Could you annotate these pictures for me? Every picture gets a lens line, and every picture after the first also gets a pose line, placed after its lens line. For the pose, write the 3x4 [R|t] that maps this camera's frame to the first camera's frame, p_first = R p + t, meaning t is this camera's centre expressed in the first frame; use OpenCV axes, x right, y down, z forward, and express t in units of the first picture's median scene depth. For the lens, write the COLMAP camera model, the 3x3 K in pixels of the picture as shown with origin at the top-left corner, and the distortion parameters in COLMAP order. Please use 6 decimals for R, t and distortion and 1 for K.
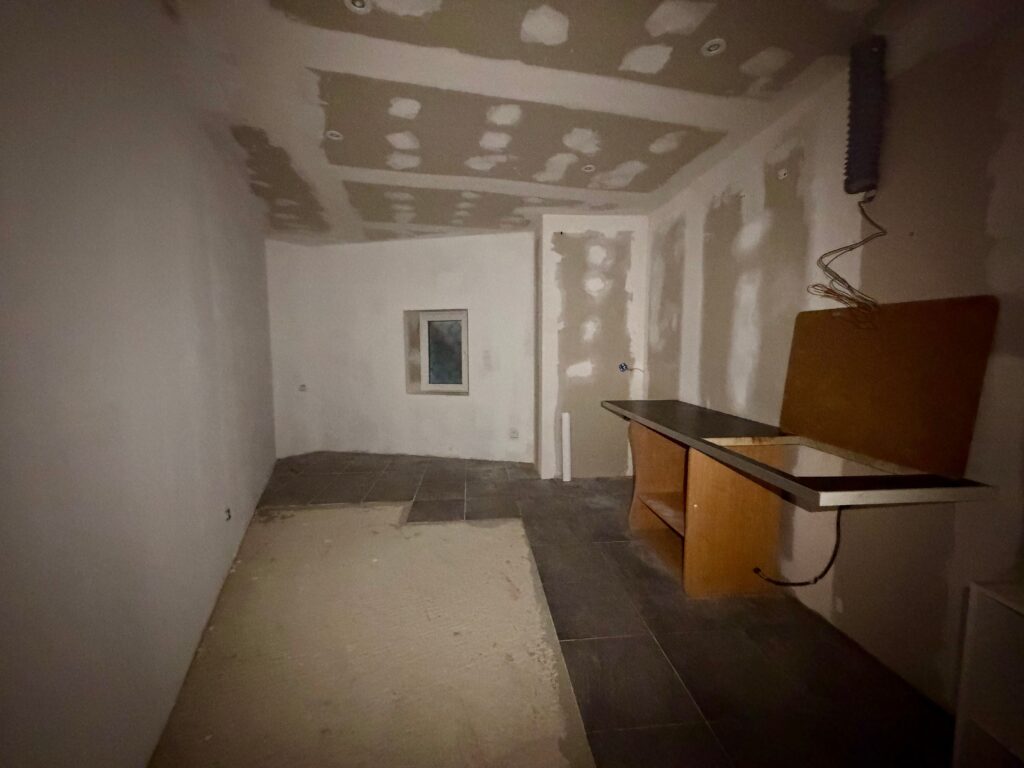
lens RADIAL K [[409.1, 0, 508.7], [0, 409.1, 386.7], [0, 0, 1]] dist [0.001264, -0.000350]
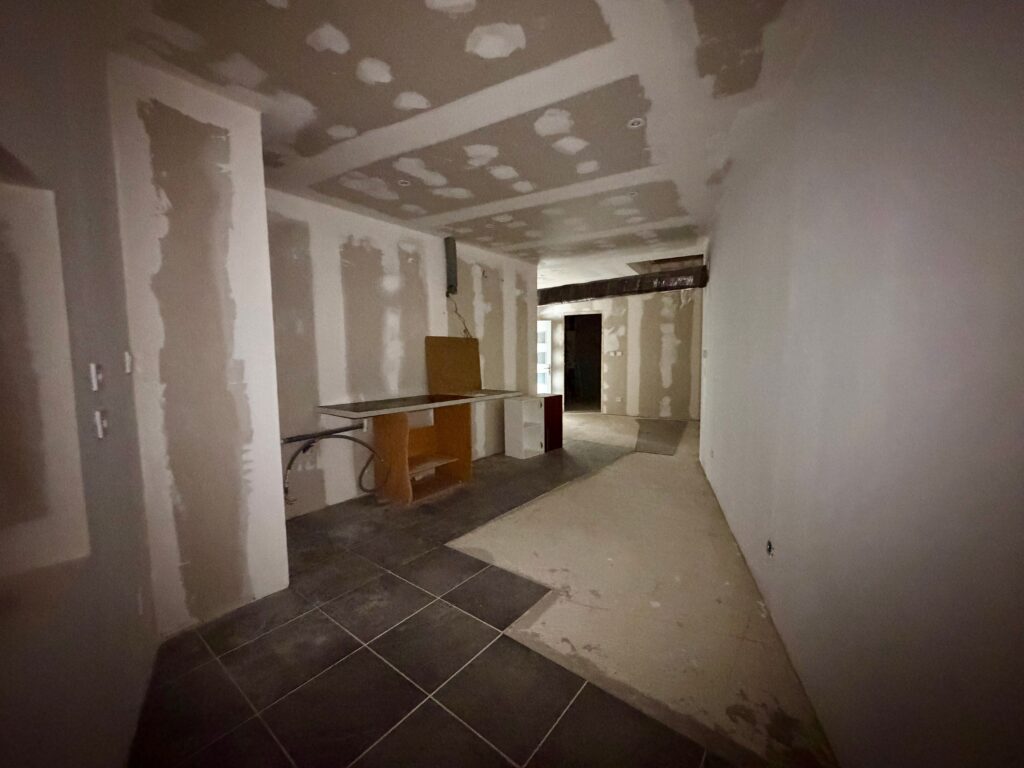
lens RADIAL K [[409.1, 0, 508.7], [0, 409.1, 386.7], [0, 0, 1]] dist [0.001264, -0.000350]
pose [[-0.722968, -0.042240, 0.689589, -0.776362], [0.081078, 0.986045, 0.145401, -0.155314], [-0.686107, 0.161031, -0.709455, 1.715148]]
